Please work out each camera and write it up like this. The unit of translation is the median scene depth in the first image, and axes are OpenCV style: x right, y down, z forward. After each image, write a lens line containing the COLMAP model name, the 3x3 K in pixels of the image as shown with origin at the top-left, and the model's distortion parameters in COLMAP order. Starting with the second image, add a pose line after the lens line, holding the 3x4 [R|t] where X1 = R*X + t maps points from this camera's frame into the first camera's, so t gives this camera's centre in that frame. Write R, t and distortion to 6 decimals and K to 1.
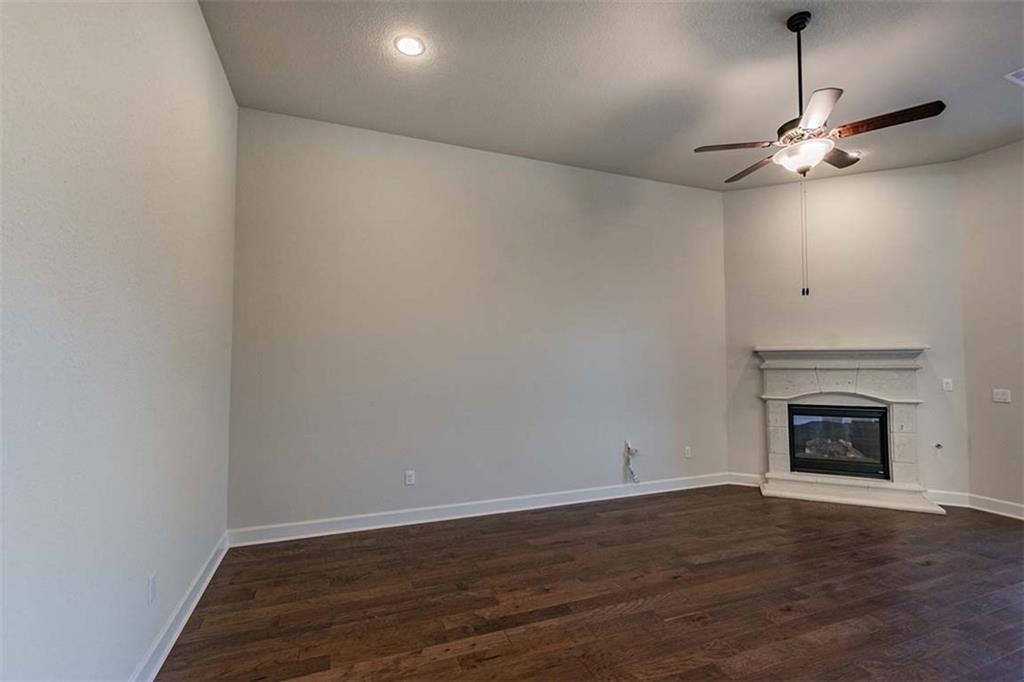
lens RADIAL K [[446.7, 0, 502.6], [0, 446.7, 350.3], [0, 0, 1]] dist [-0.001154, -0.002480]
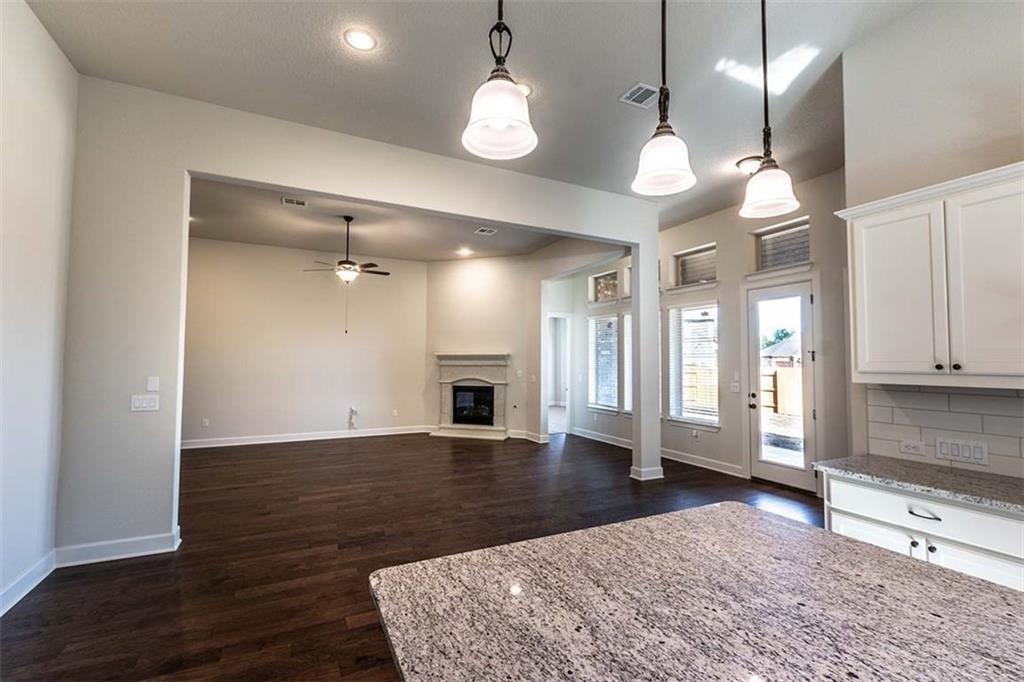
lens RADIAL K [[446.7, 0, 507.4], [0, 446.7, 356.8], [0, 0, 1]] dist [-0.001154, -0.002480]
pose [[0.995457, 0.000066, 0.095209, 0.695560], [-0.001785, 0.999837, 0.017974, -0.026404], [-0.095192, -0.018062, 0.995295, -0.791517]]
